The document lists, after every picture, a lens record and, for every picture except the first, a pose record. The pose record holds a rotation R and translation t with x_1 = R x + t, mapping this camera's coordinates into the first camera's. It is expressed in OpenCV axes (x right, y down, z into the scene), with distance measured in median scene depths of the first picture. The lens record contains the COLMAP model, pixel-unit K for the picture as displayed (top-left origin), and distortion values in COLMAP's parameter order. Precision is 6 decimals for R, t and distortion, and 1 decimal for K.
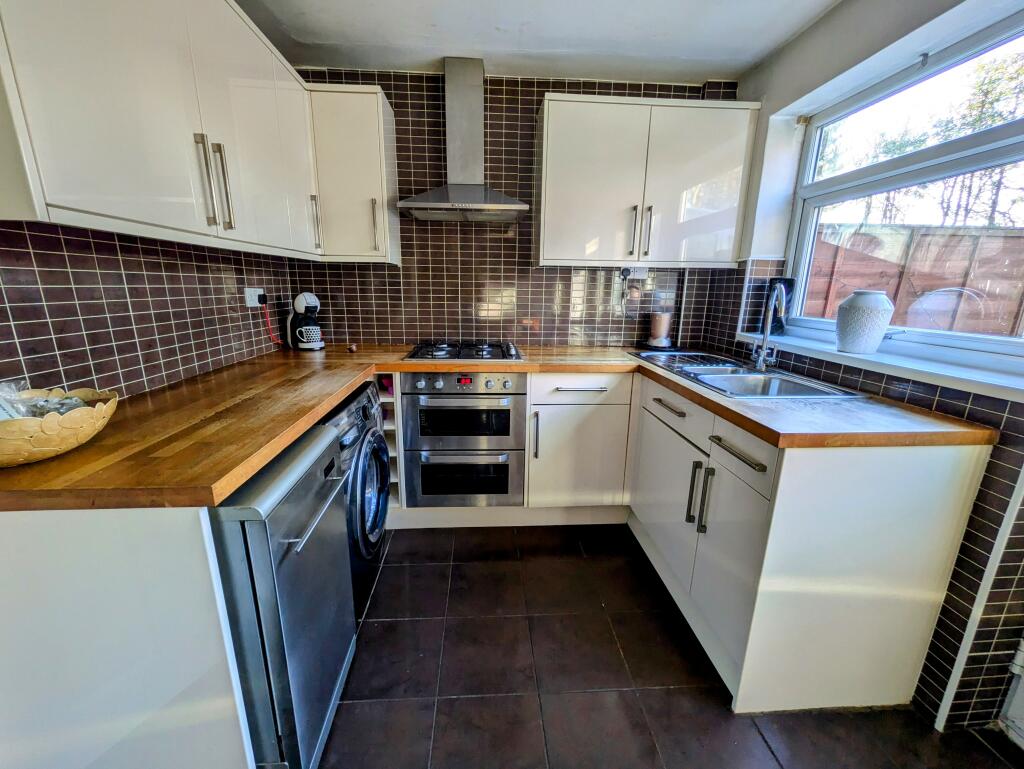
lens RADIAL K [[404.3, 0, 508.3], [0, 404.3, 384.2], [0, 0, 1]] dist [-0.001069, 0.000173]
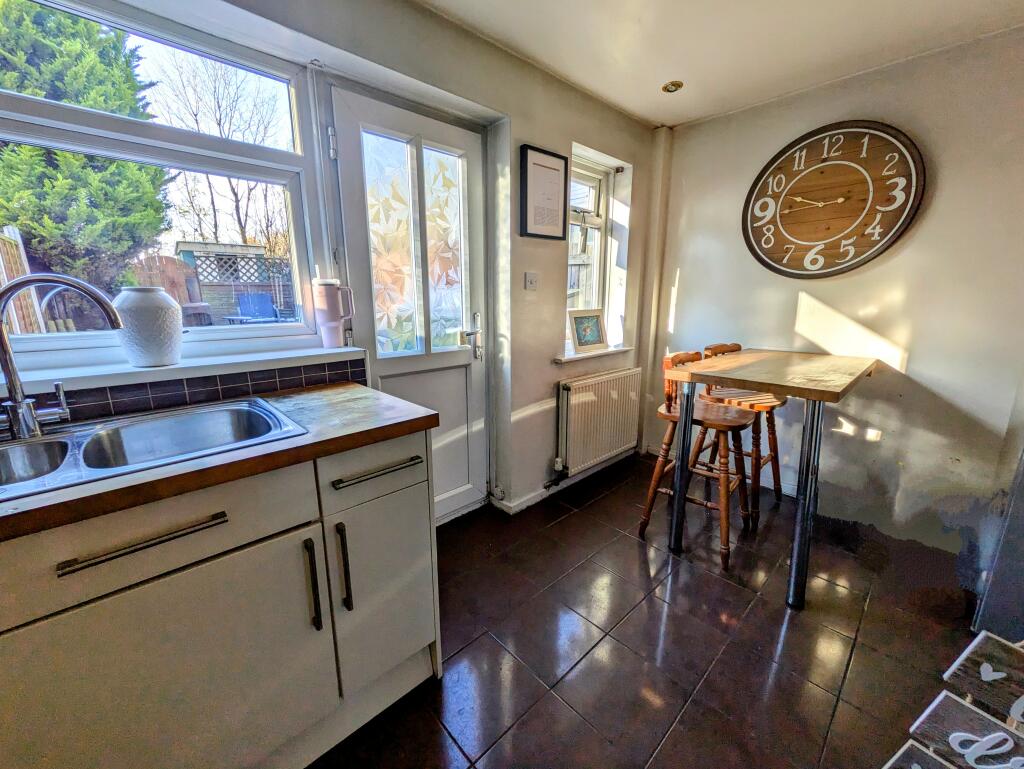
lens RADIAL K [[404.3, 0, 508.3], [0, 404.3, 384.2], [0, 0, 1]] dist [-0.001069, 0.000173]
pose [[-0.632908, -0.184525, 0.751916, -0.195855], [0.175724, 0.911601, 0.371624, -0.235932], [-0.754022, 0.367333, -0.544534, 1.012045]]
